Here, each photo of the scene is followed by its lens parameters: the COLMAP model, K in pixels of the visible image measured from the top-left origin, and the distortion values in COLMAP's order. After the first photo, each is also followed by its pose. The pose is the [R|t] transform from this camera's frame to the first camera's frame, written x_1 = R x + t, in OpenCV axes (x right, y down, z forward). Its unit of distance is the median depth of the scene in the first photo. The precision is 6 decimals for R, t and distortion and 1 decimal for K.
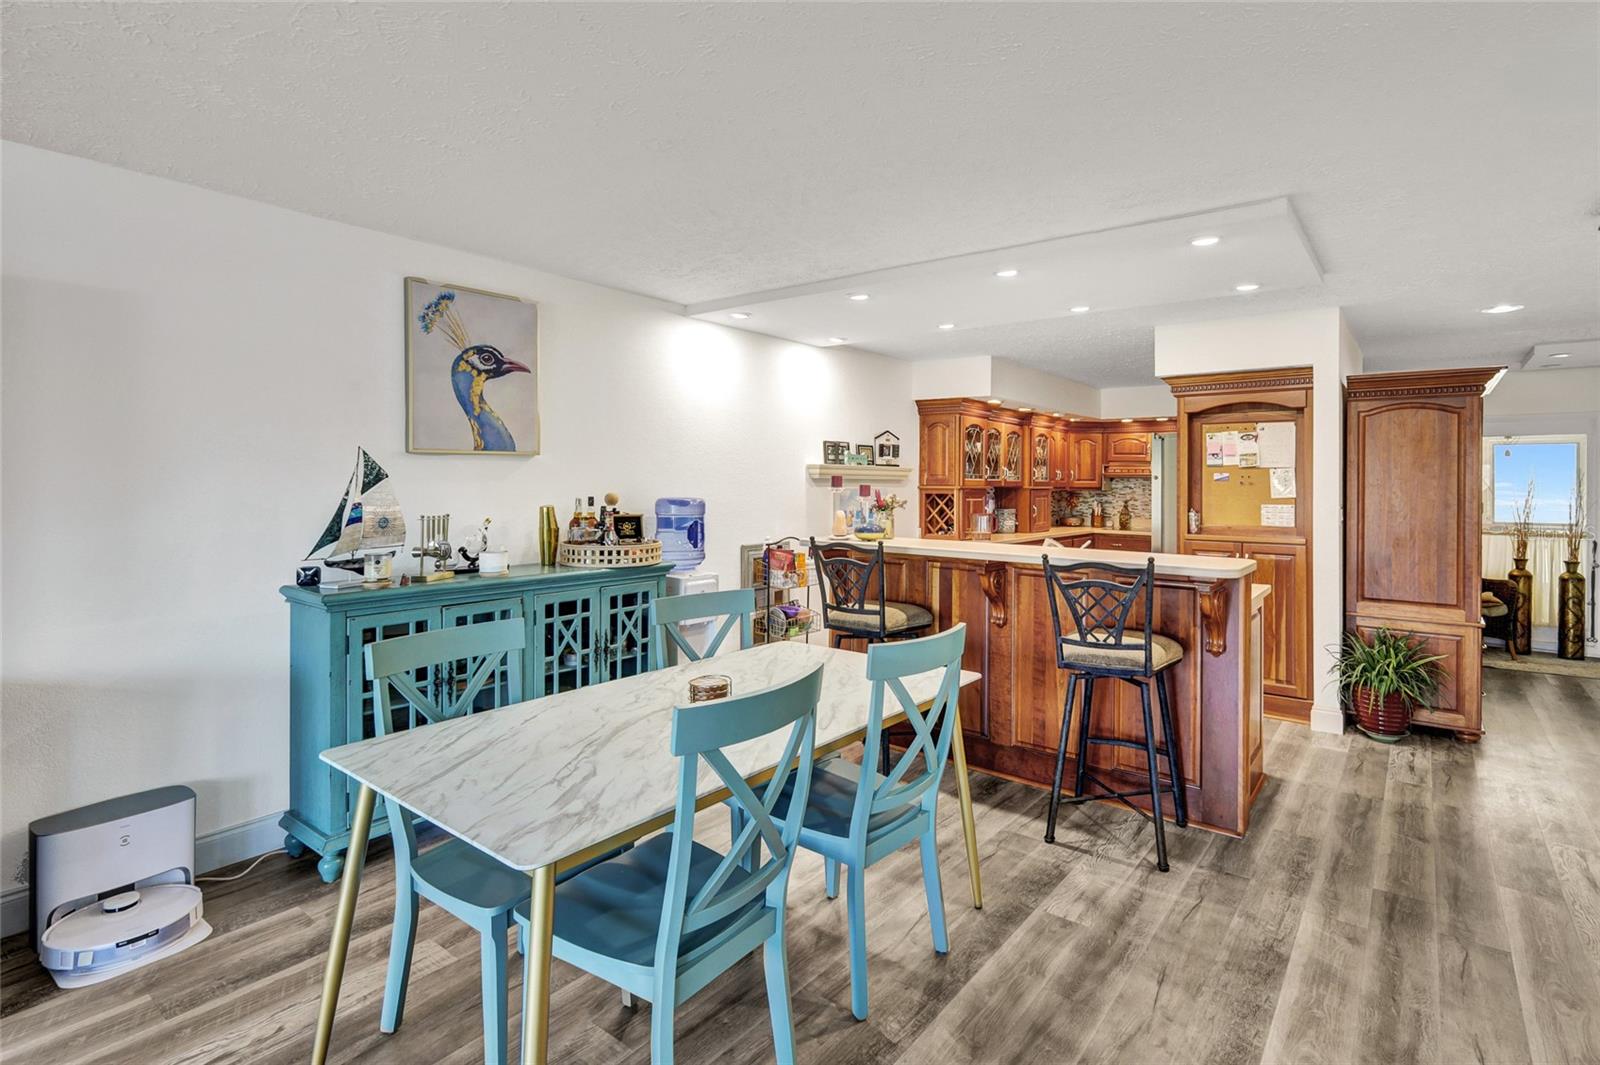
lens RADIAL K [[767.5, 0, 875.9], [0, 767.5, 479.4], [0, 0, 1]] dist [-0.002186, -0.001140]
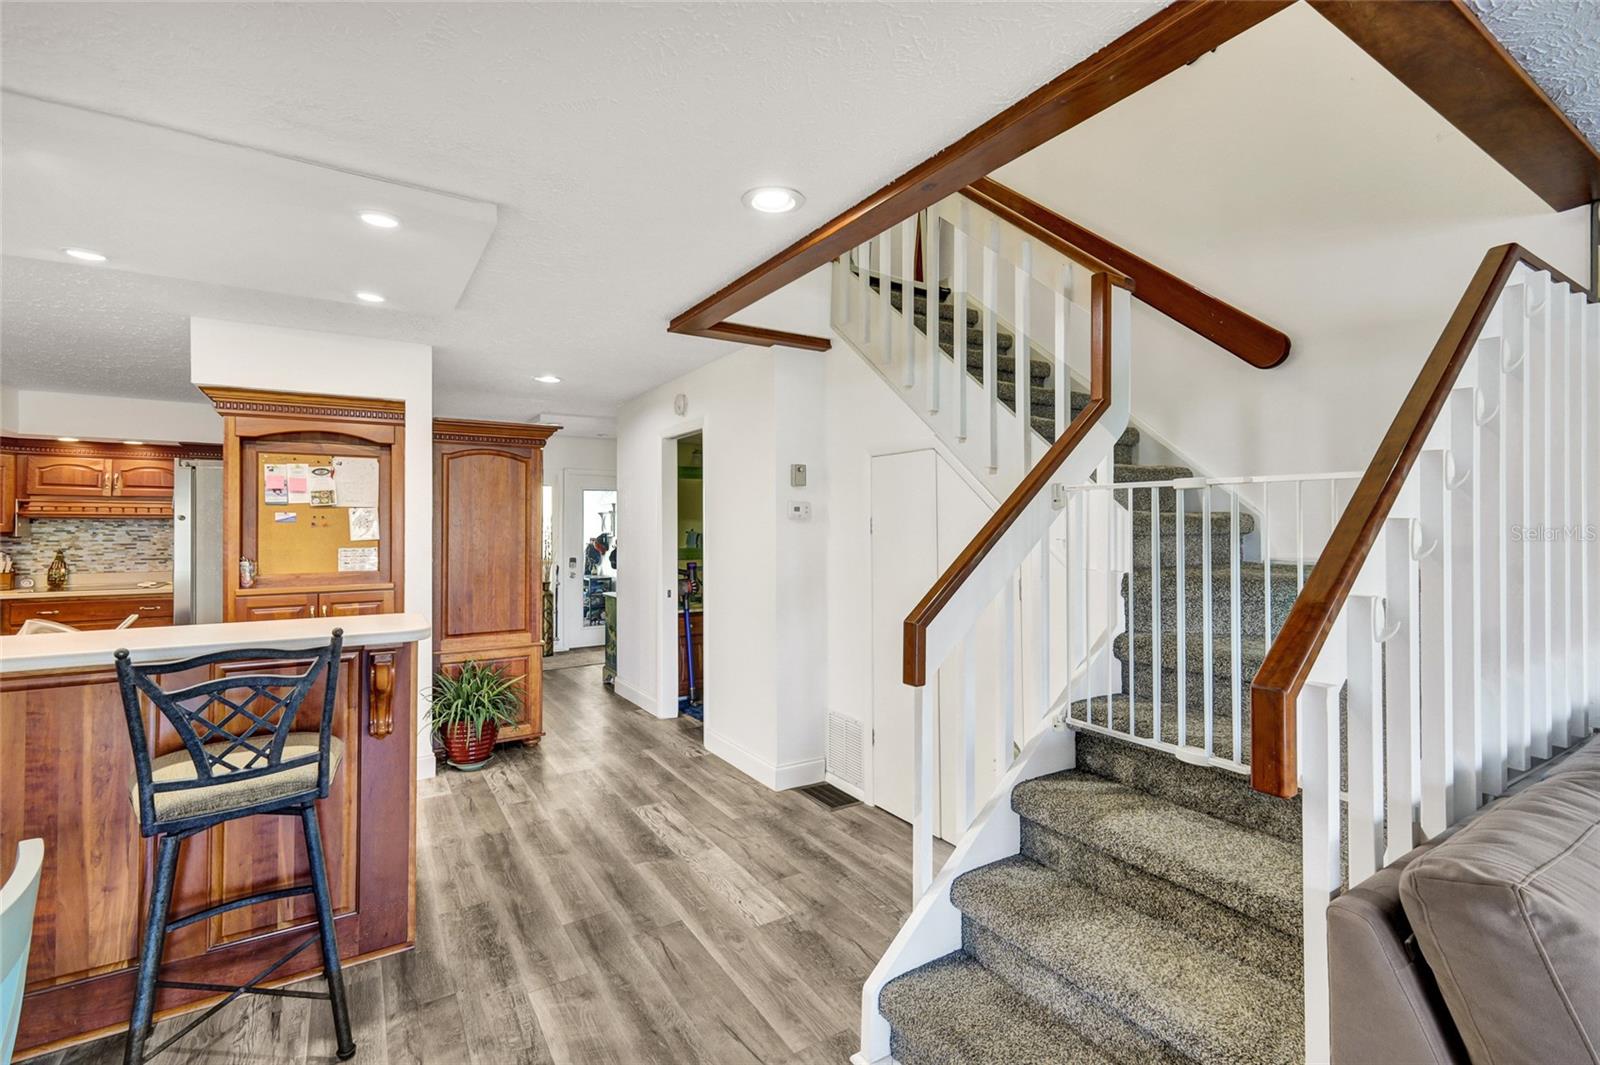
lens RADIAL K [[692.5, 0, 788.6], [0, 692.5, 518.4], [0, 0, 1]] dist [0.012671, -0.001073]
pose [[0.376947, 0.000551, 0.926235, -0.059074], [0.001974, 0.999997, -0.001398, 0.000310], [-0.926233, 0.002356, 0.376944, 0.255720]]
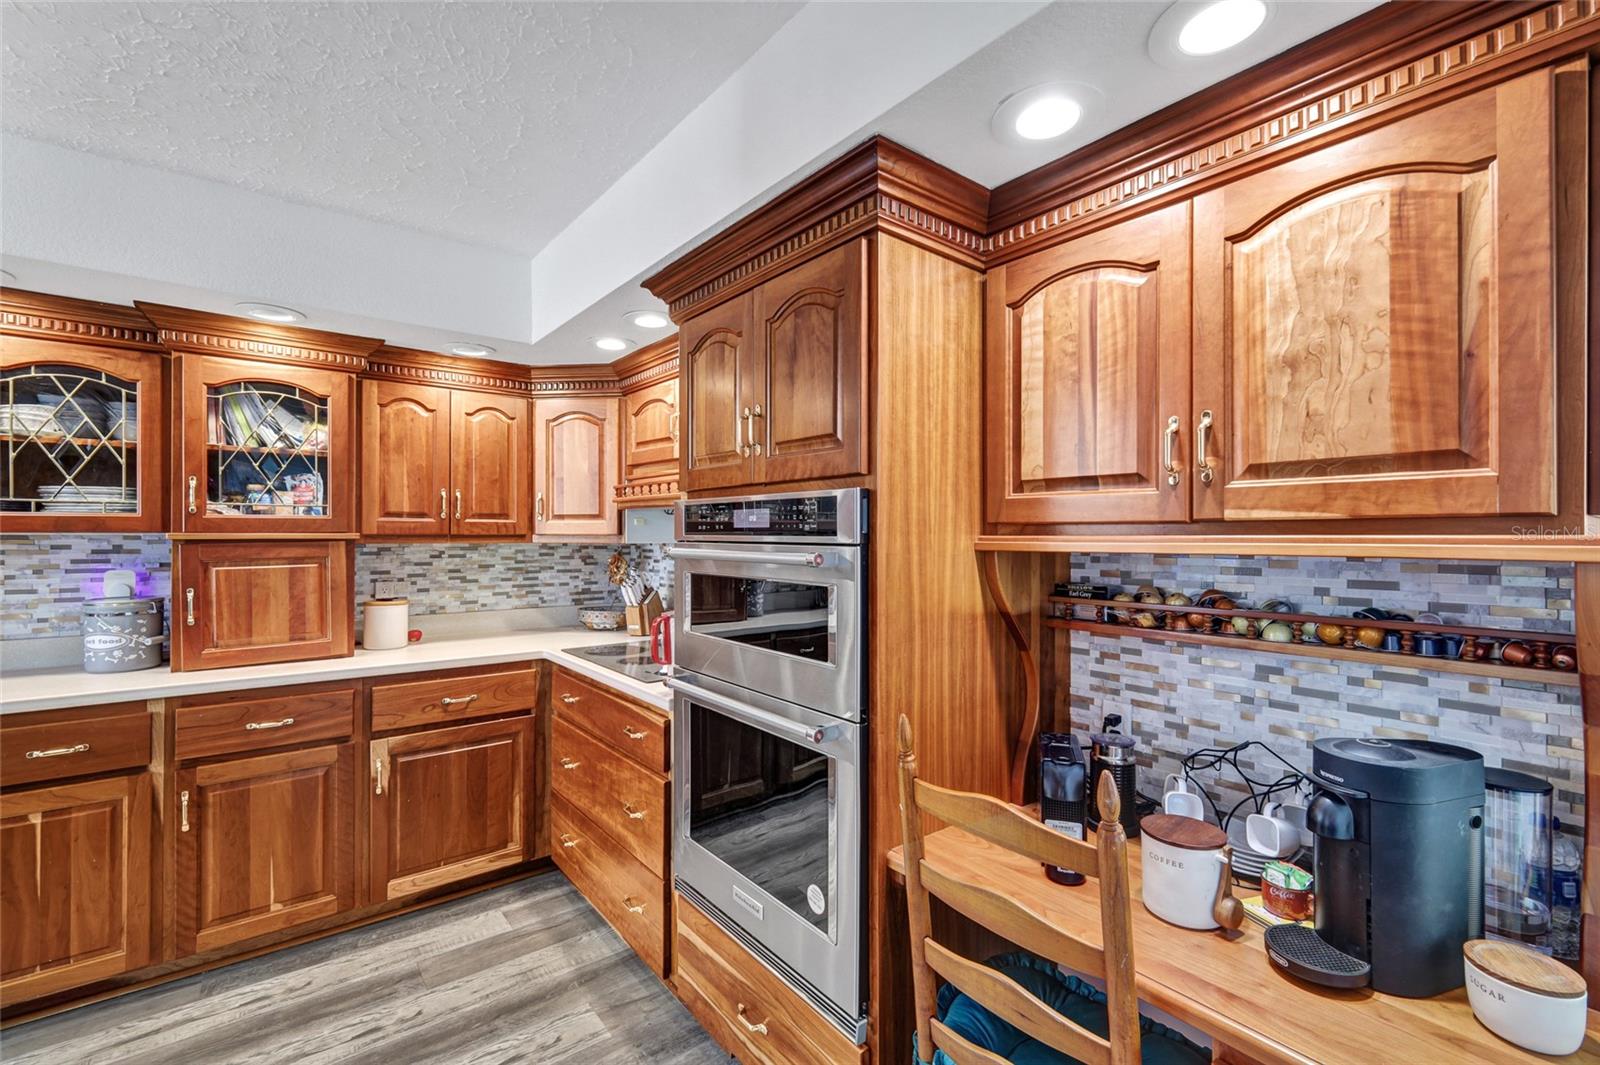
lens RADIAL K [[692.5, 0, 792.3], [0, 692.5, 533.1], [0, 0, 1]] dist [0.012671, -0.001073]
pose [[0.957603, -0.007421, -0.287995, 1.032489], [0.007319, 0.999972, -0.001432, 0.022299], [0.287997, -0.000736, 0.957631, 1.491638]]
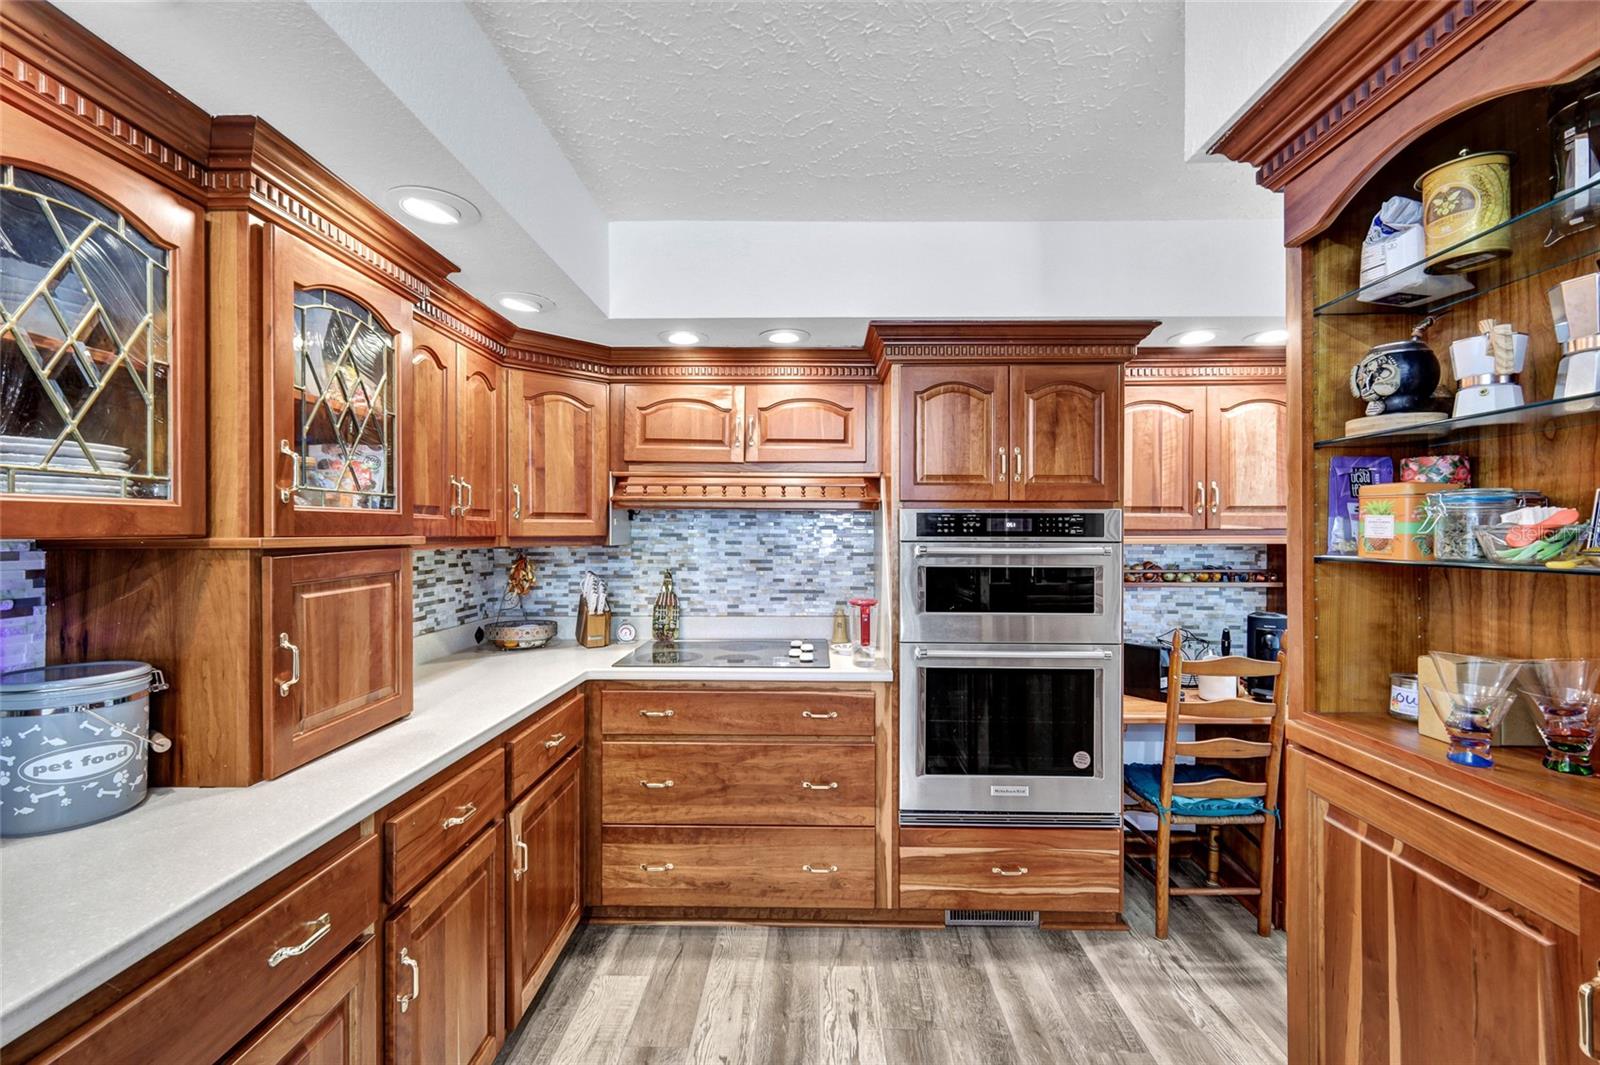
lens RADIAL K [[692.5, 0, 799.4], [0, 692.5, 534.8], [0, 0, 1]] dist [0.012671, -0.001073]
pose [[0.830037, -0.009780, 0.557623, 0.411474], [0.004520, 0.999931, 0.010809, 0.014093], [-0.557691, -0.006451, 0.830024, 1.486919]]
